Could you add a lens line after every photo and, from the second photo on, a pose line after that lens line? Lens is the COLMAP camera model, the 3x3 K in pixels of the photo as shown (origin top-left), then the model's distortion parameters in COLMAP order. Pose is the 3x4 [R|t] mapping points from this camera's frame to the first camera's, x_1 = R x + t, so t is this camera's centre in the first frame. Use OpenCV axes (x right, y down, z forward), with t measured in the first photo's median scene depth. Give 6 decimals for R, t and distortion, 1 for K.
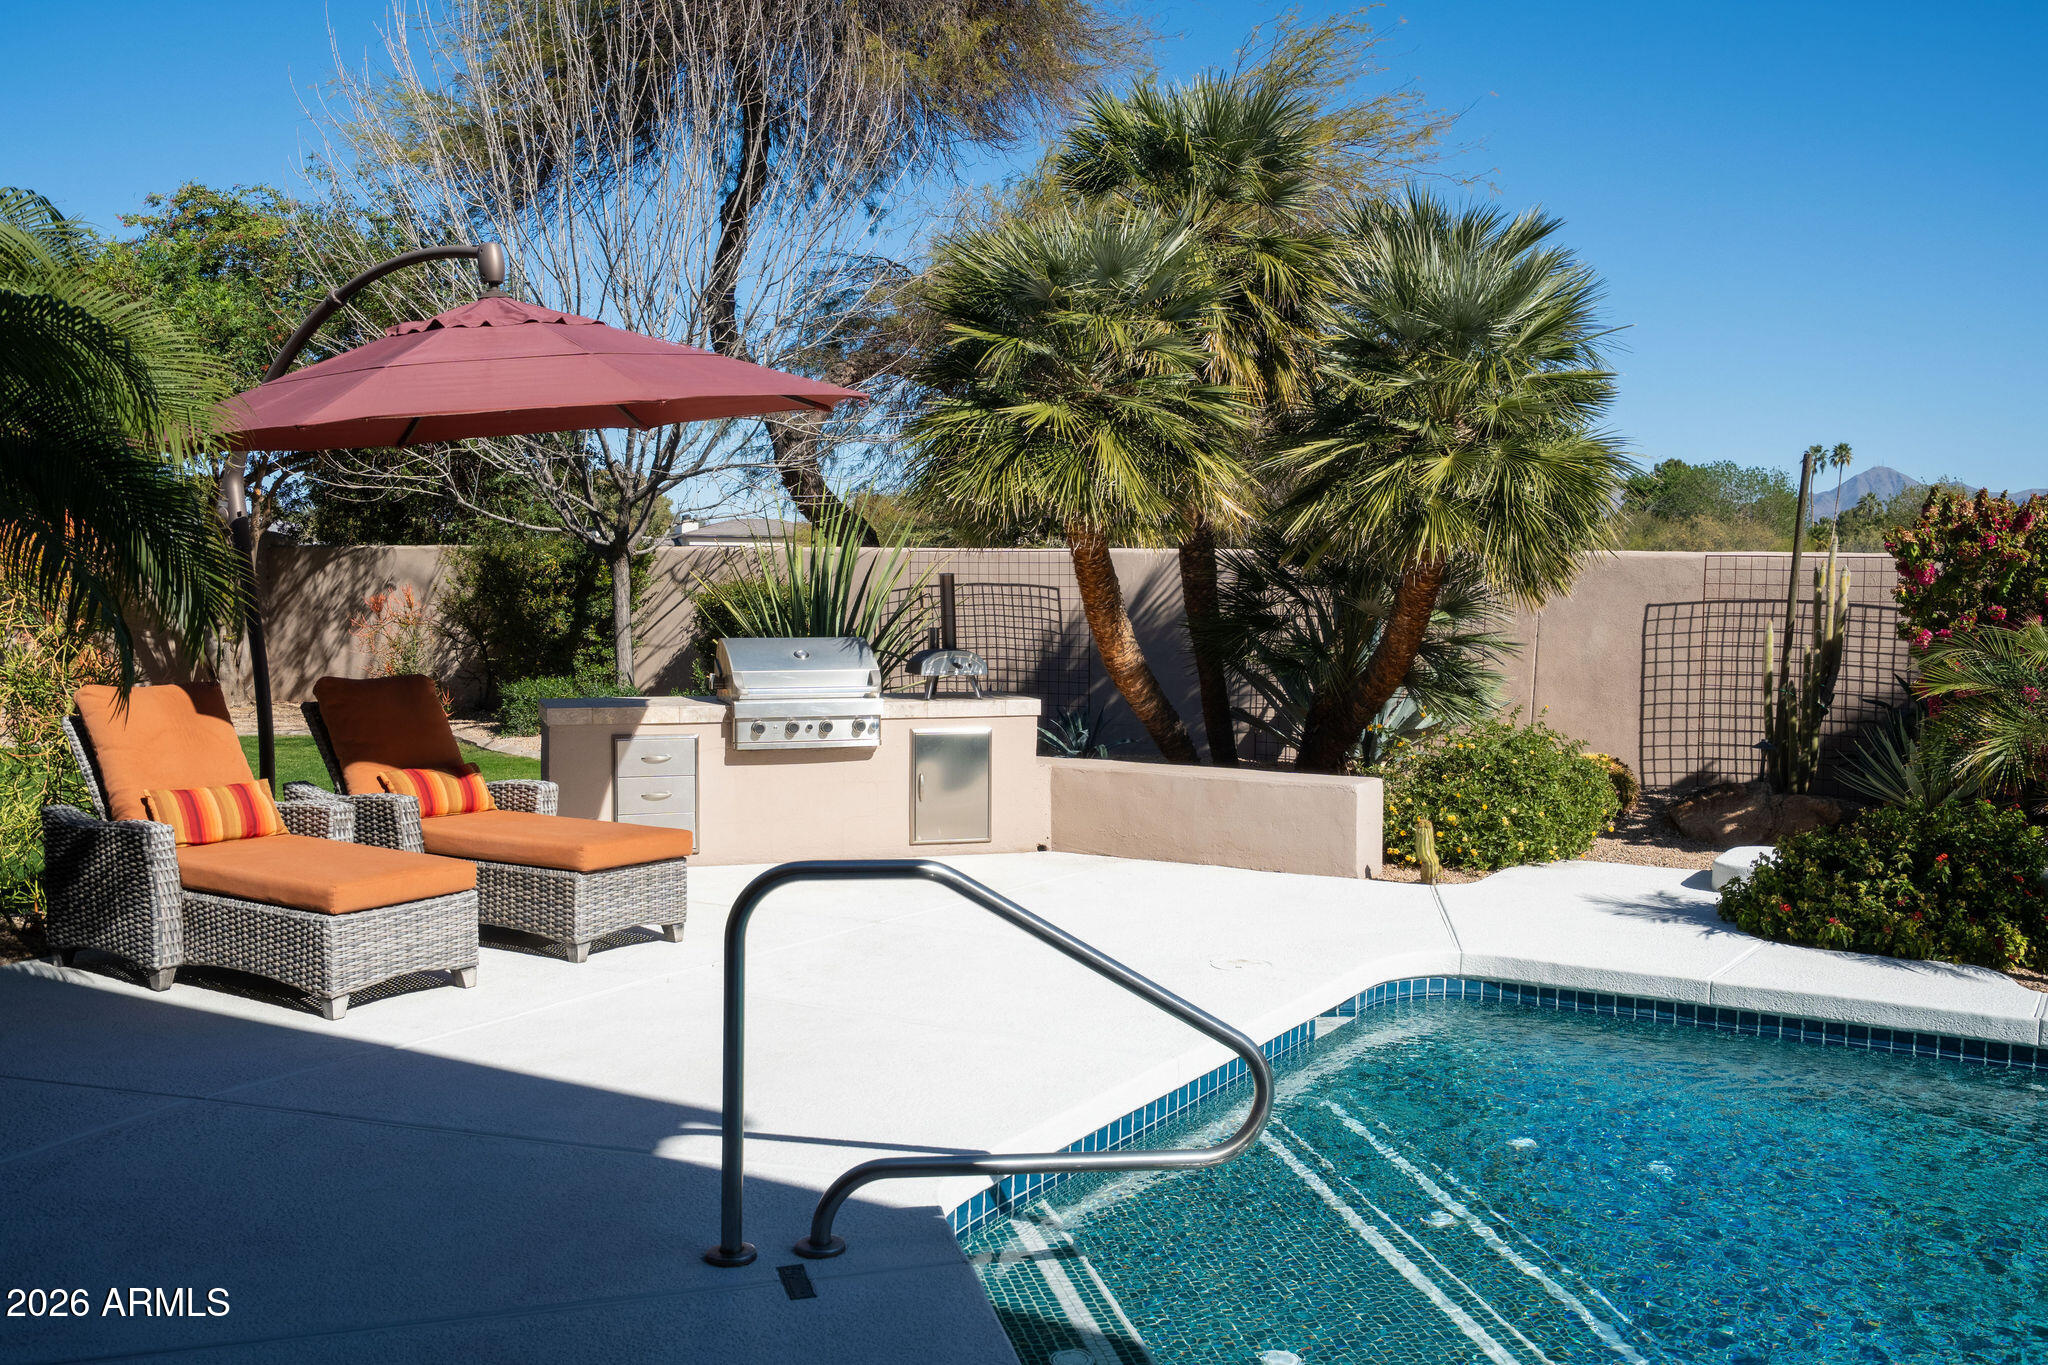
lens RADIAL K [[1827.8, 0, 1020.2], [0, 1827.8, 683.7], [0, 0, 1]] dist [-0.013367, -0.004277]
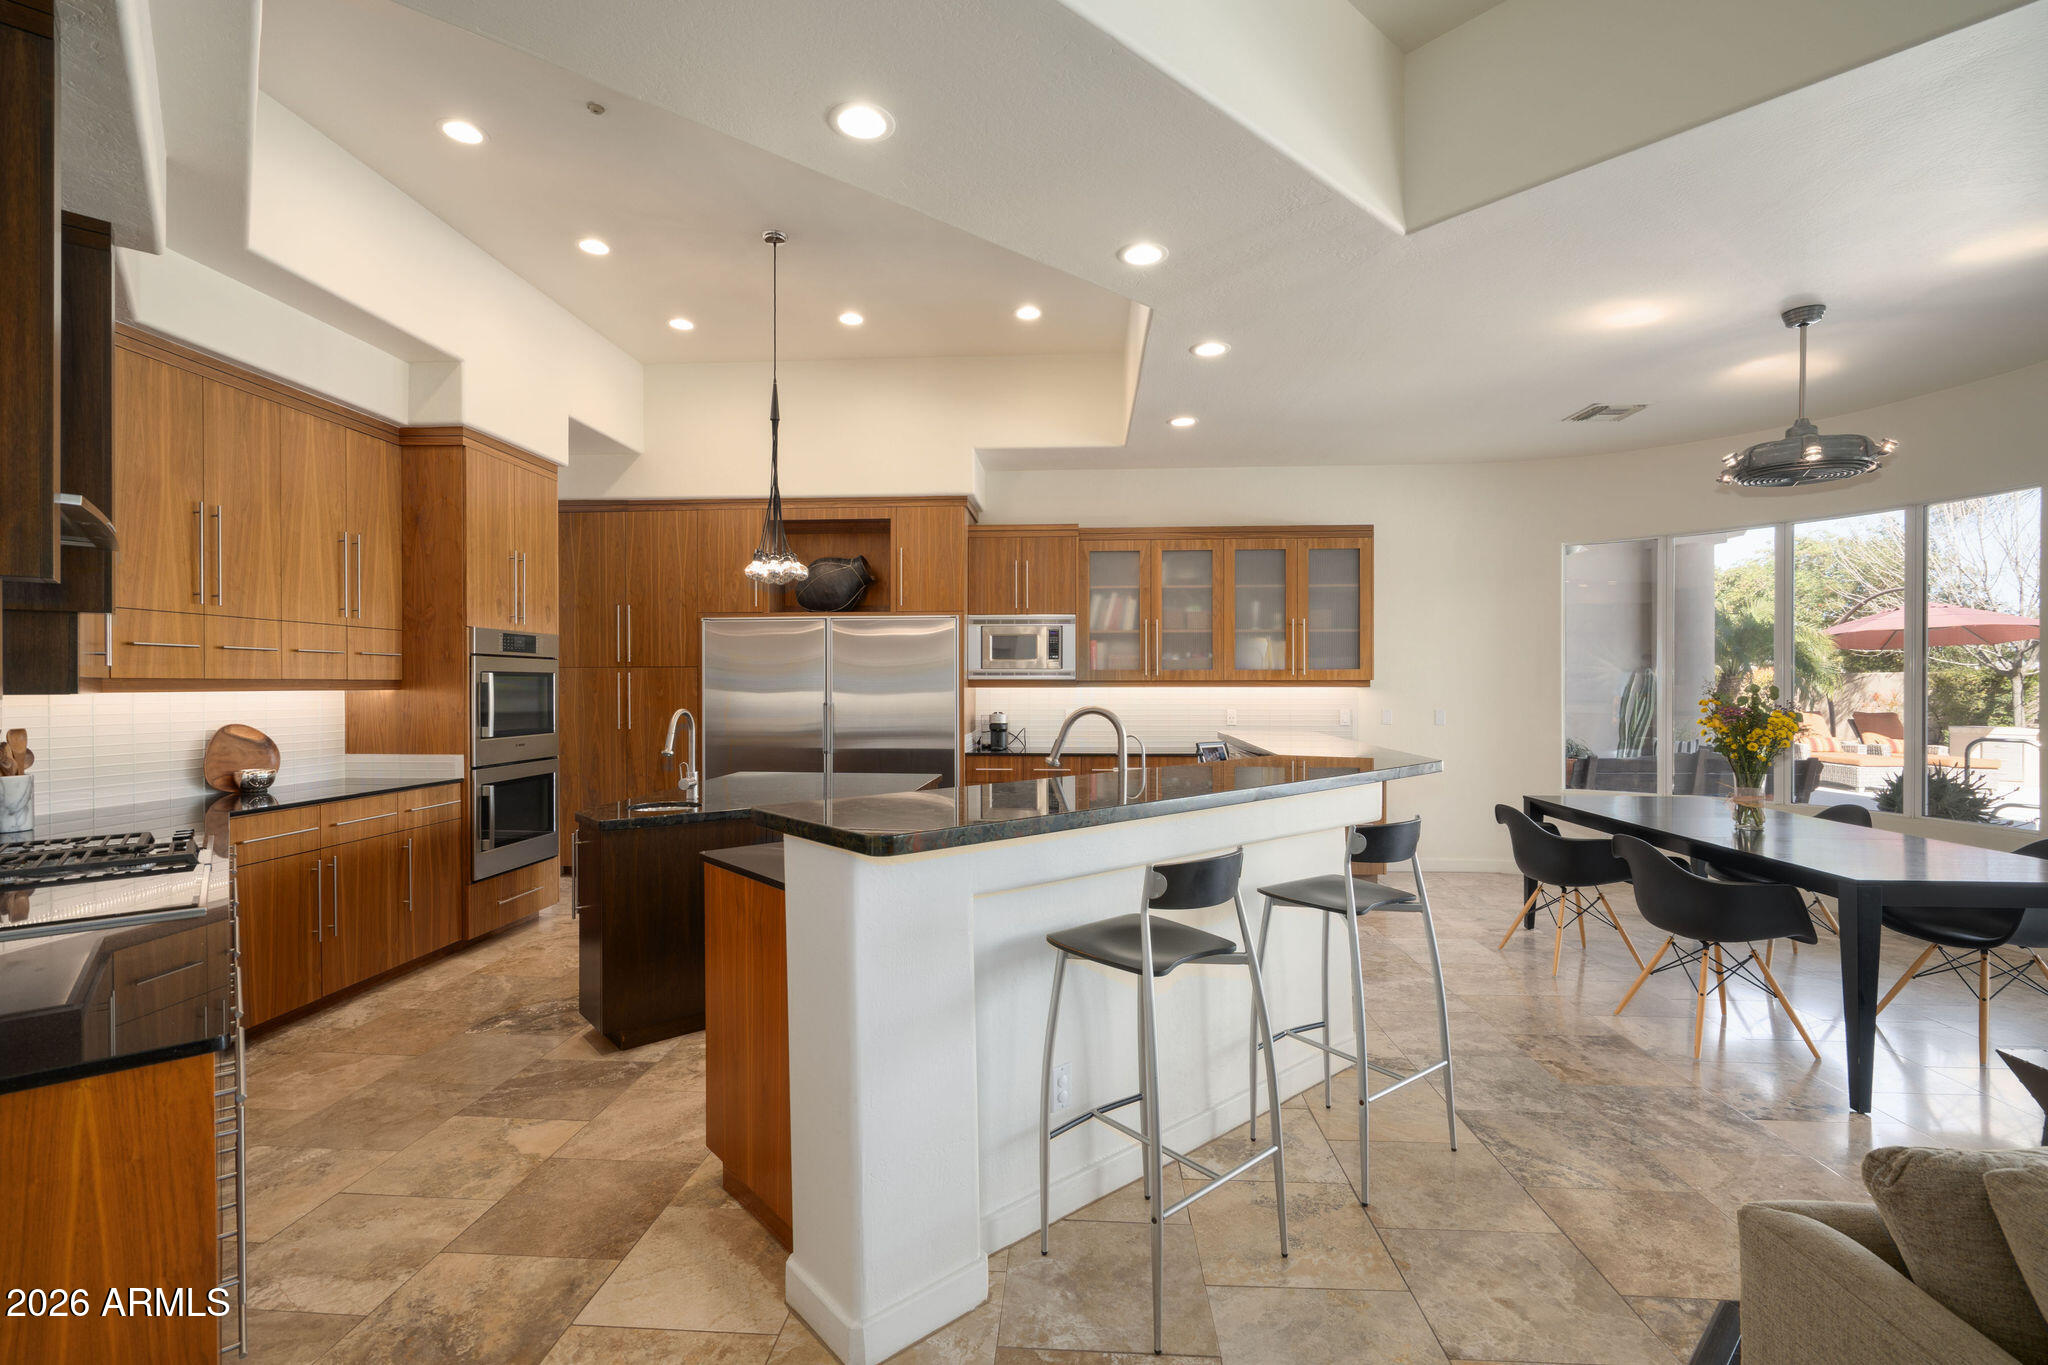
lens RADIAL K [[912.5, 0, 1027.8], [0, 912.5, 682.2], [0, 0, 1]] dist [-0.009636, 0.002717]
pose [[0.460229, -0.008124, -0.887763, 0.309866], [-0.052065, 0.997990, -0.036125, 0.061632], [0.886272, 0.062847, 0.458881, -0.867805]]
